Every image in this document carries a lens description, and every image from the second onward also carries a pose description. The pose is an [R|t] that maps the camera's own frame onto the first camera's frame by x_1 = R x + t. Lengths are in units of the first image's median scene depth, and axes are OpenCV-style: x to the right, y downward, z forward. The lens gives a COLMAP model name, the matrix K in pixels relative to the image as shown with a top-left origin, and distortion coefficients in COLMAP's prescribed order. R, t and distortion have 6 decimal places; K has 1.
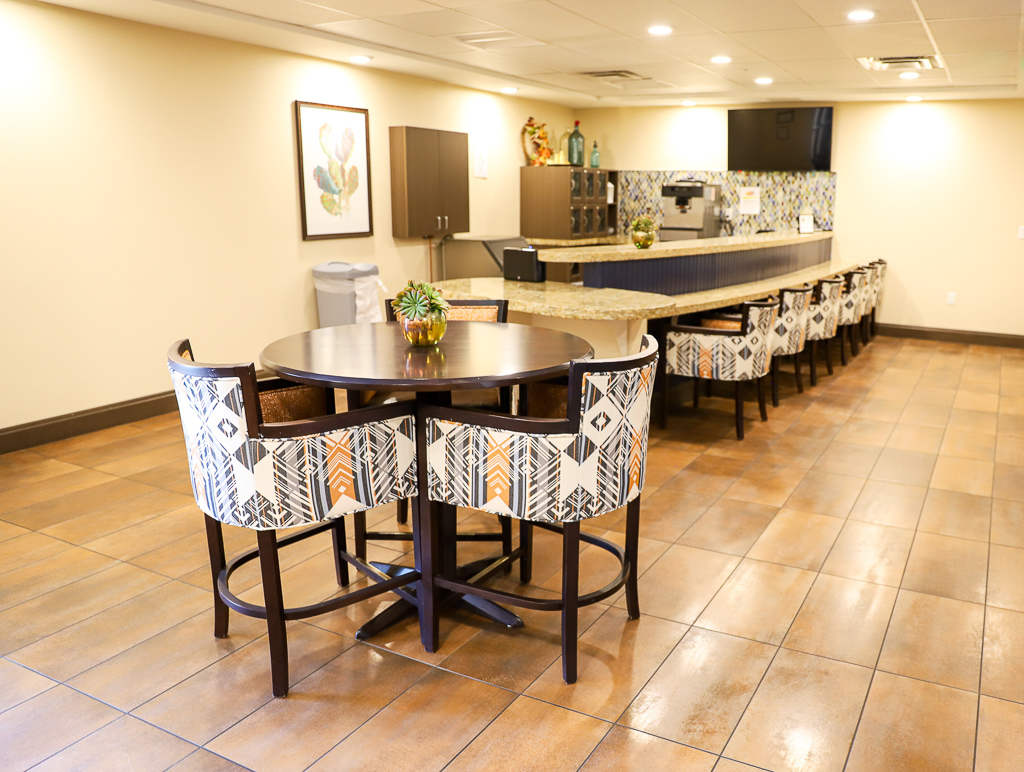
lens RADIAL K [[862.8, 0, 507.7], [0, 862.8, 378.9], [0, 0, 1]] dist [-0.075067, -0.016865]
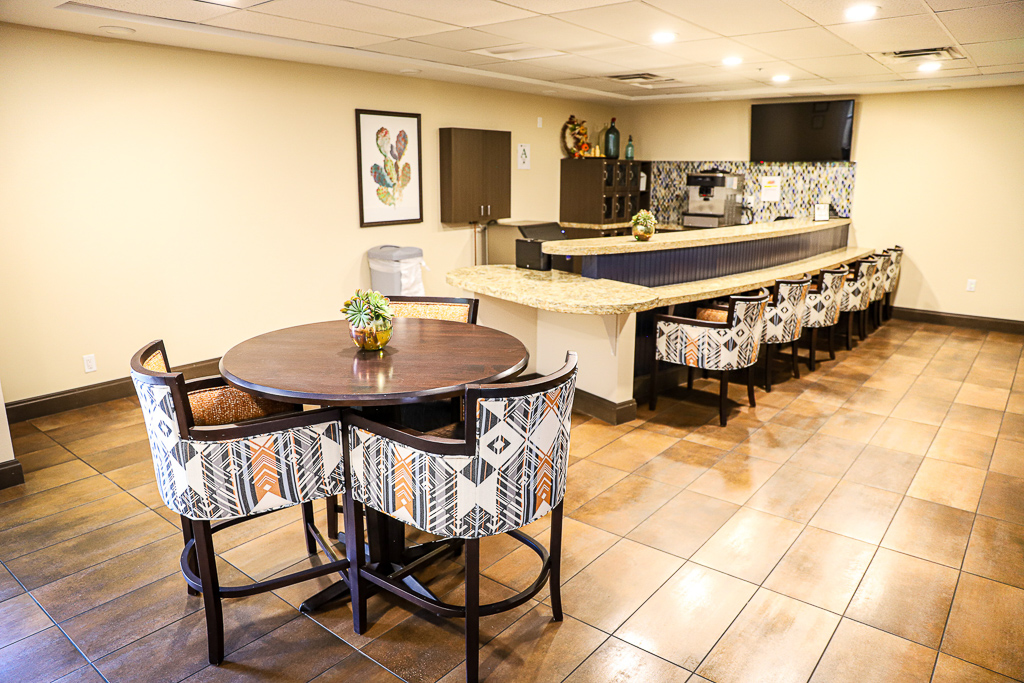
lens RADIAL K [[699.4, 0, 451.7], [0, 699.4, 330.1], [0, 0, 1]] dist [-0.080328, 0.032692]
pose [[0.978050, 0.033953, -0.205587, 0.116108], [-0.031023, 0.999366, 0.017461, -0.051879], [0.206049, -0.010700, 0.978483, 0.102634]]
